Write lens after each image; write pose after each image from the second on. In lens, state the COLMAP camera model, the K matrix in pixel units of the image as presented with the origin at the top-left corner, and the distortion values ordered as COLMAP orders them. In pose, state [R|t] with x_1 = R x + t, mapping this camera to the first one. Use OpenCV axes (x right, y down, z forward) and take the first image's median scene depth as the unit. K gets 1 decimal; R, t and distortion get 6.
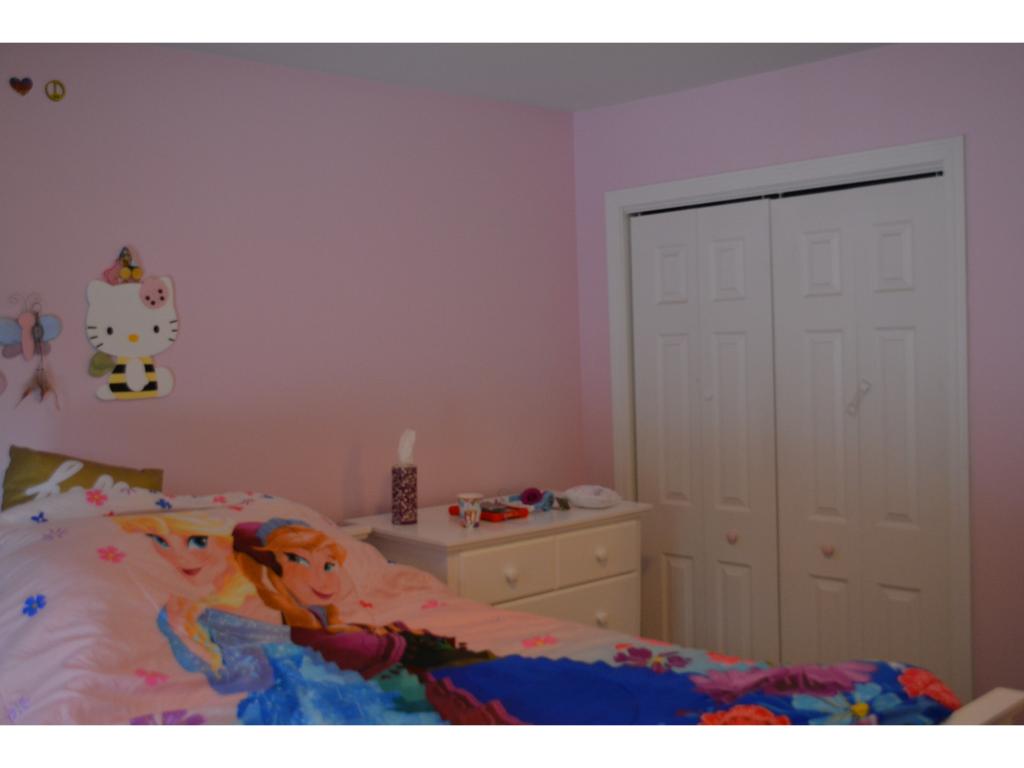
lens RADIAL K [[1161.3, 0, 512.0], [0, 1161.3, 384.0], [0, 0, 1]] dist [0.002937, 0.010831]
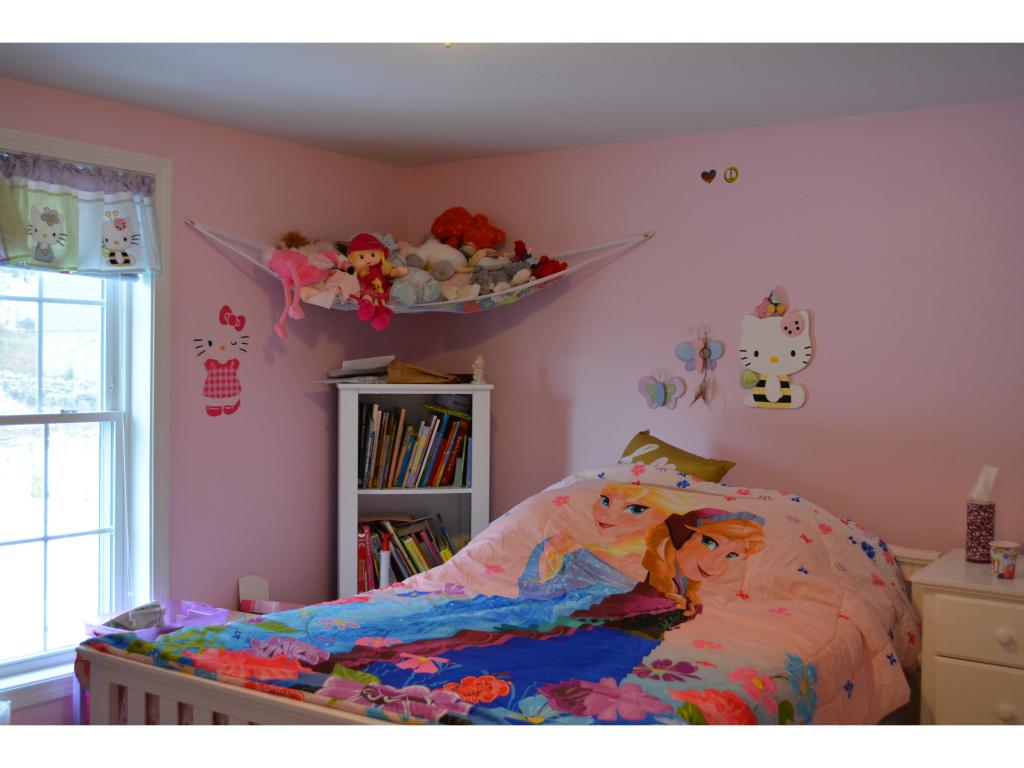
lens RADIAL K [[1161.3, 0, 512.0], [0, 1161.3, 384.0], [0, 0, 1]] dist [0.002937, 0.010831]
pose [[0.213890, 0.058155, -0.975125, 0.847330], [-0.056734, 0.997281, 0.047032, -0.056812], [0.975209, 0.045264, 0.216608, 0.451438]]
